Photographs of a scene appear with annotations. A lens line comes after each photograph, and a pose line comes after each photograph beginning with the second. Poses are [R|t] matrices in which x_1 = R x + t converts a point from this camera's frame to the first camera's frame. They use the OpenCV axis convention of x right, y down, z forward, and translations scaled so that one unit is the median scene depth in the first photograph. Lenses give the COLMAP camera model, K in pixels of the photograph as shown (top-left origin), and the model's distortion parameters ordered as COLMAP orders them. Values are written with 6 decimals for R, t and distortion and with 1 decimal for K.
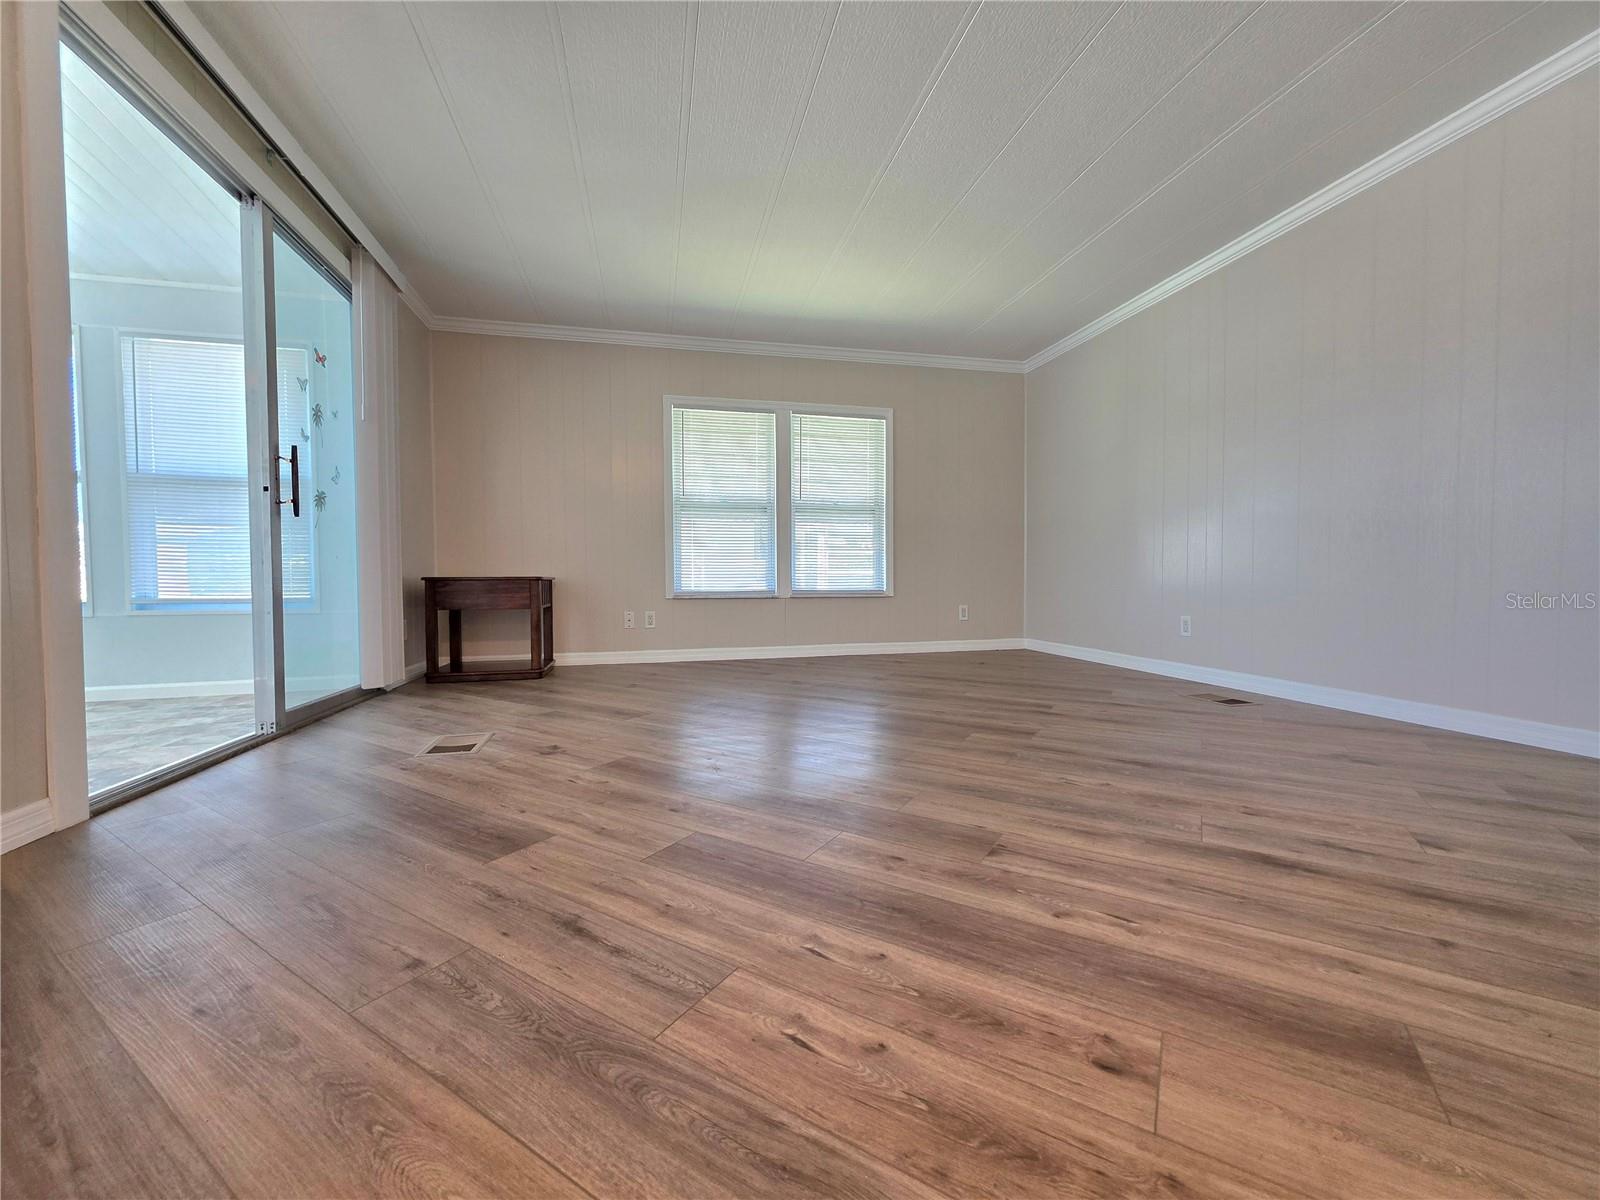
lens RADIAL K [[638.2, 0, 803.6], [0, 638.2, 595.8], [0, 0, 1]] dist [0.003039, 0.000570]
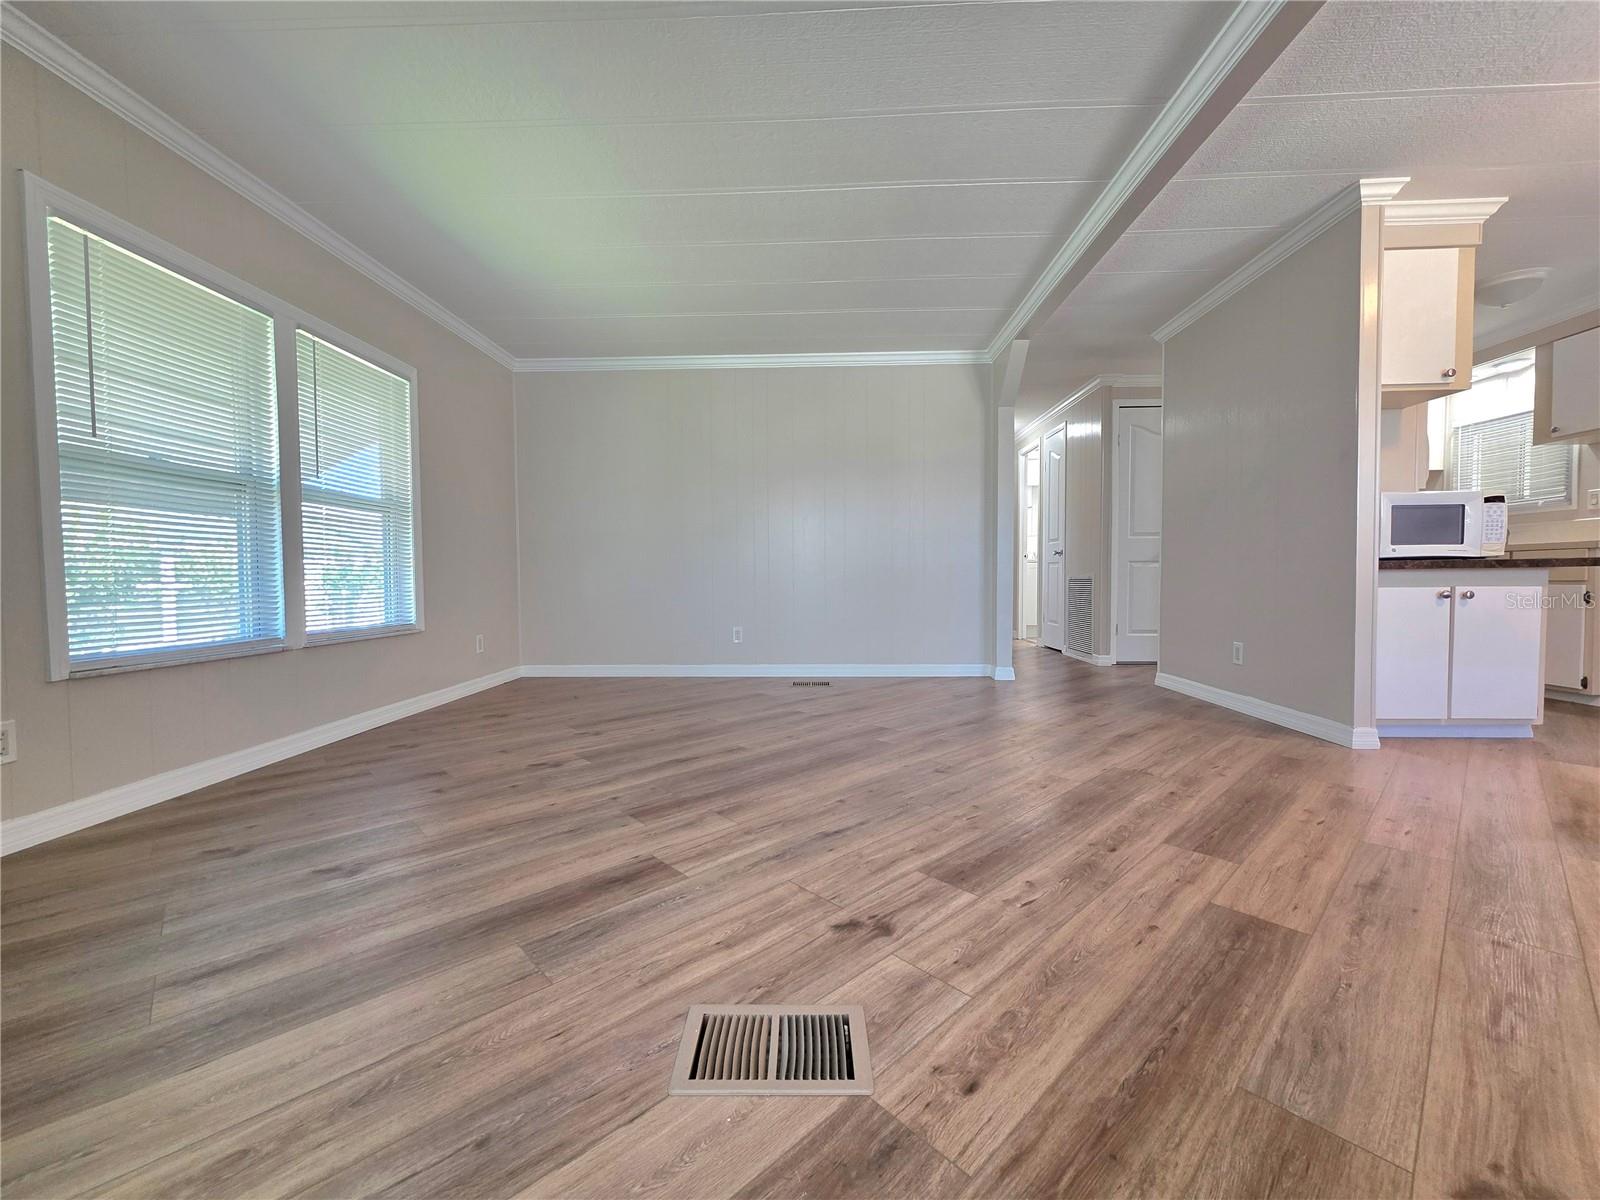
lens RADIAL K [[638.2, 0, 803.6], [0, 638.2, 595.8], [0, 0, 1]] dist [0.003039, 0.000570]
pose [[0.263866, -0.027536, 0.964166, -0.554234], [0.035360, 0.999197, 0.018860, -0.047158], [-0.963911, 0.029116, 0.264628, 0.501585]]
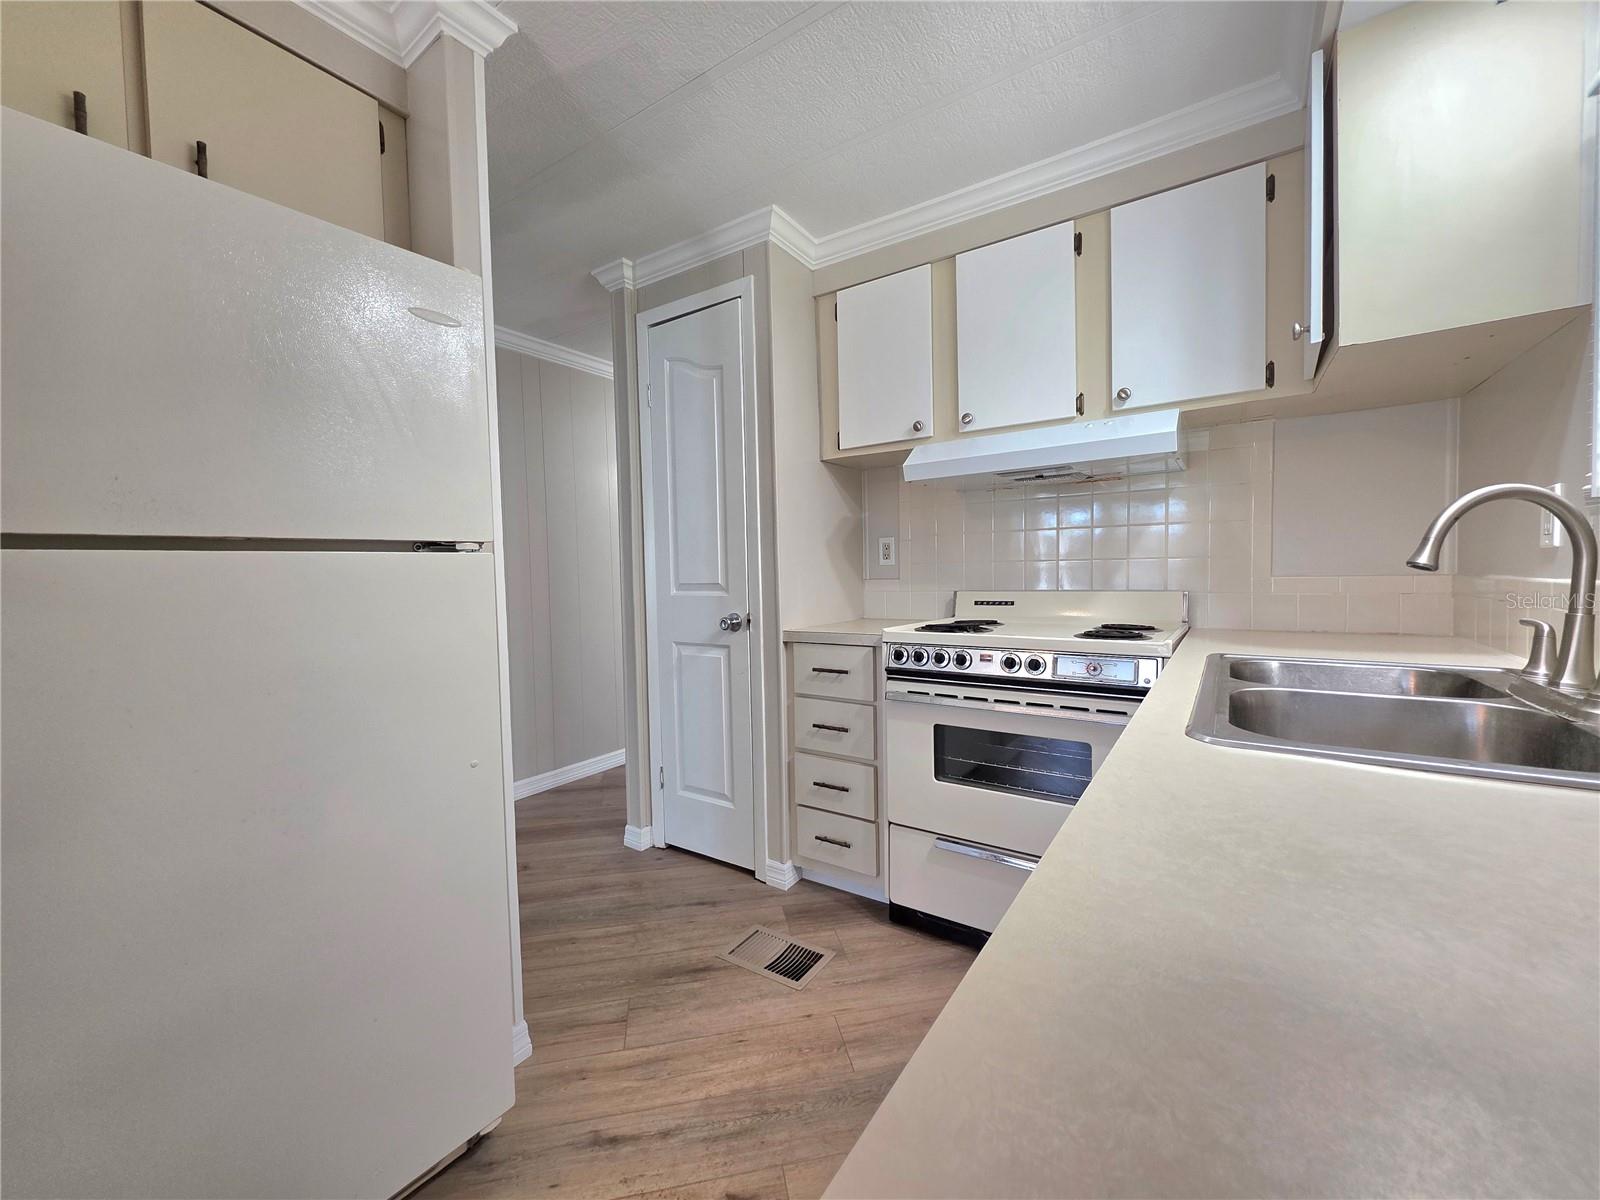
lens RADIAL K [[631.5, 0, 802.0], [0, 631.5, 595.4], [0, 0, 1]] dist [-0.002150, -0.000198]
pose [[0.731358, -0.038487, 0.680907, 0.560841], [0.041841, 0.999058, 0.011529, -0.118489], [-0.680710, 0.020058, 0.732279, -0.351250]]
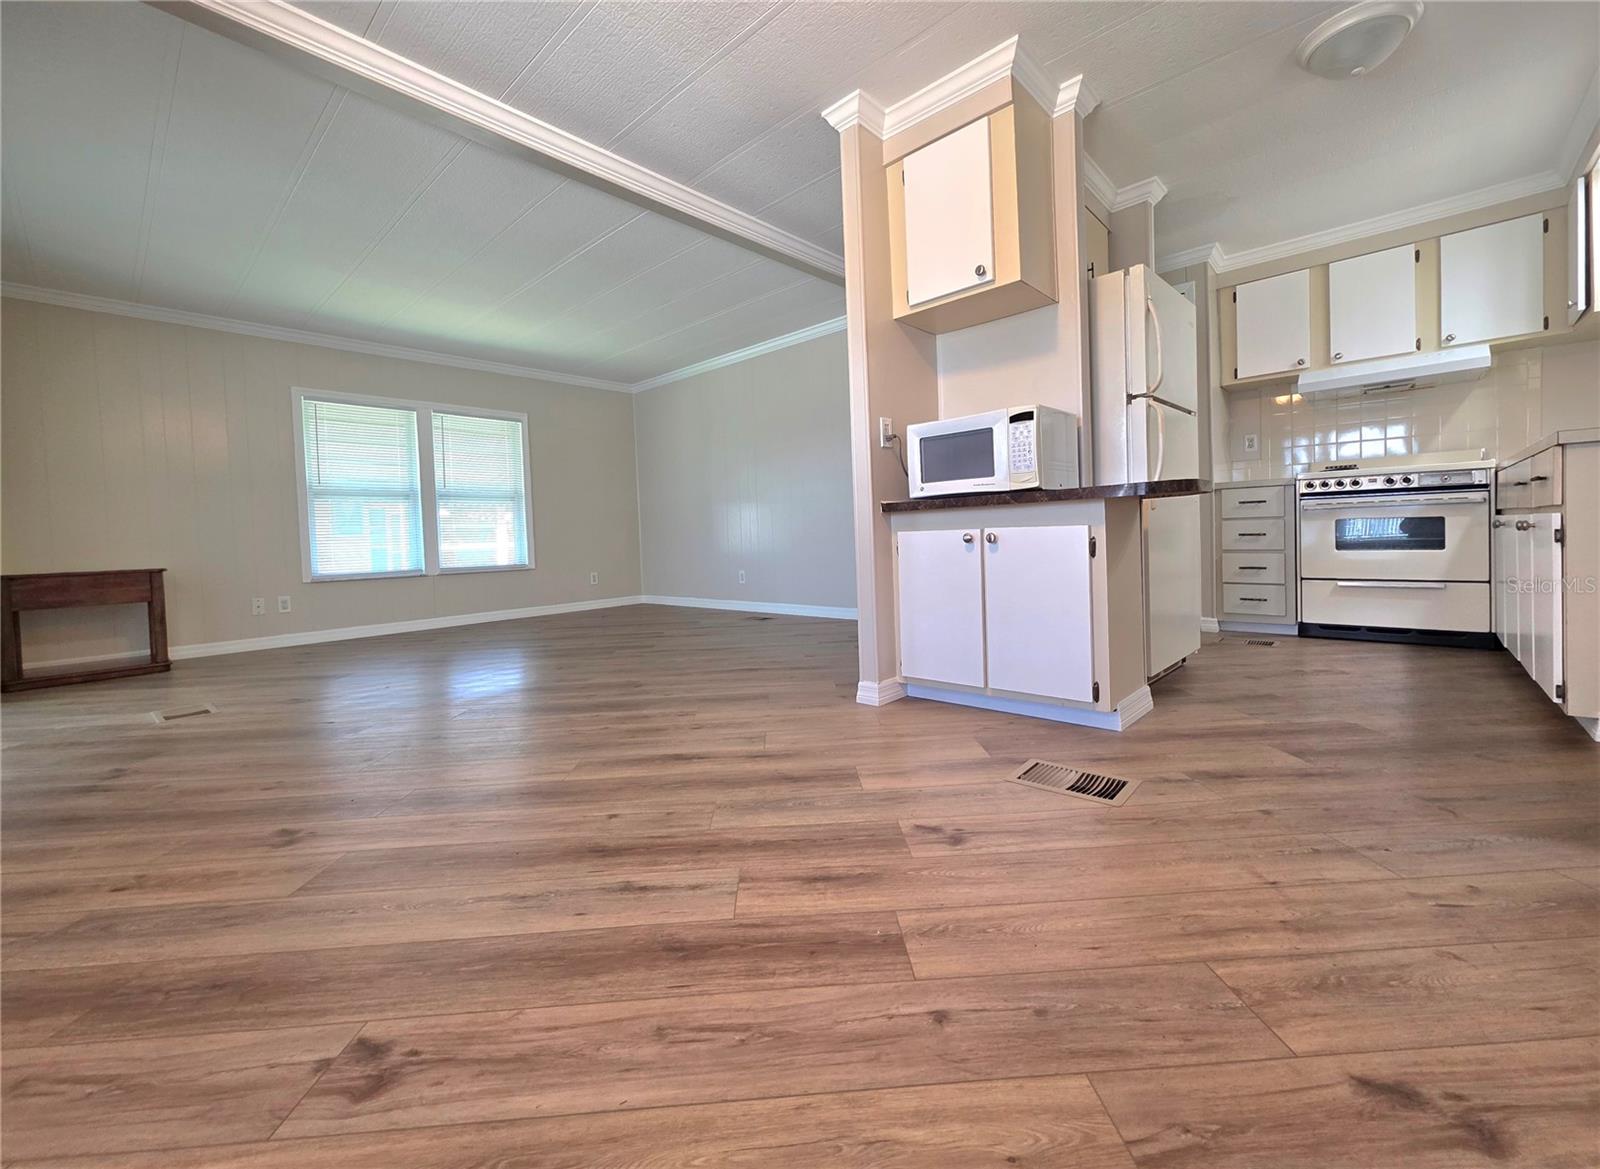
lens RADIAL K [[647.2, 0, 820.3], [0, 647.2, 549.4], [0, 0, 1]] dist [0.000842, 0.000927]
pose [[0.818898, -0.037926, 0.572685, -0.148101], [0.049306, 0.998774, -0.004359, -0.004361], [-0.571817, 0.031806, 0.819764, -0.397237]]
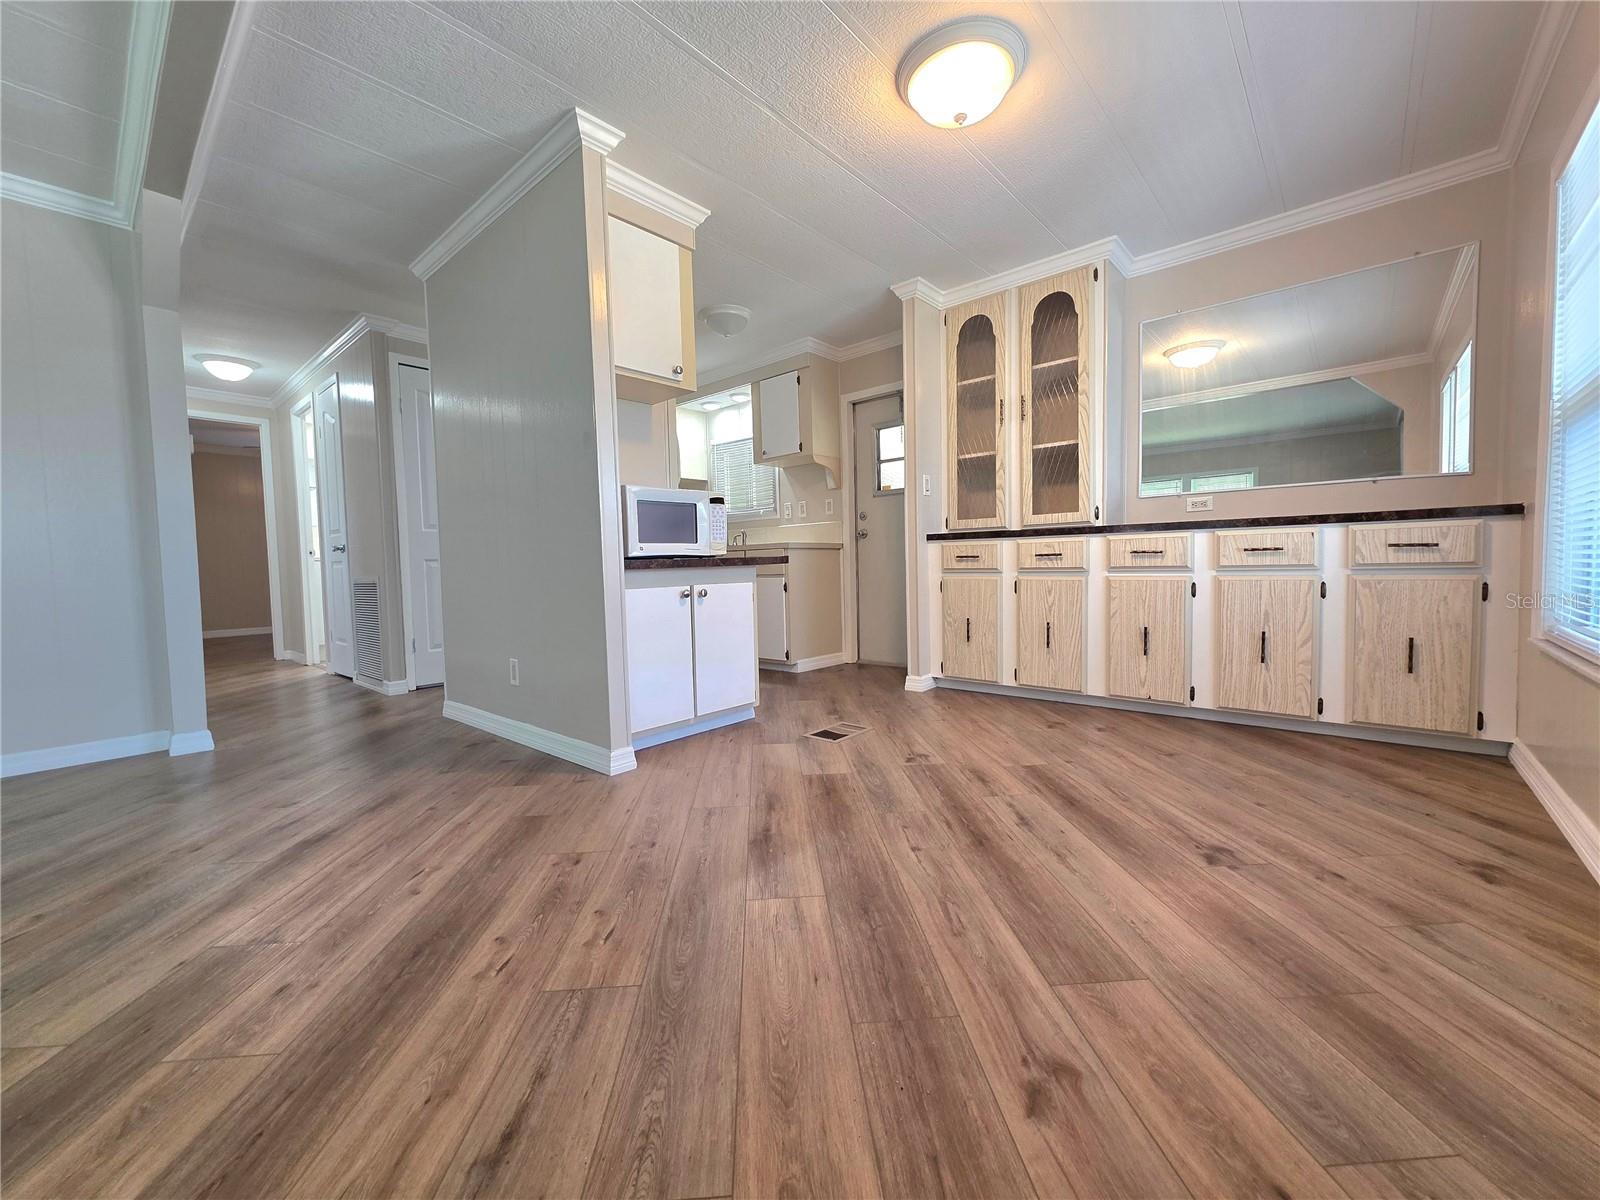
lens RADIAL K [[635.9, 0, 800.2], [0, 635.9, 594.9], [0, 0, 1]] dist [0.001934, 0.000156]
pose [[-0.578359, -0.022255, 0.815479, -0.327529], [0.052942, 0.996497, 0.064743, -0.047209], [-0.814063, 0.080618, -0.575154, 0.306356]]
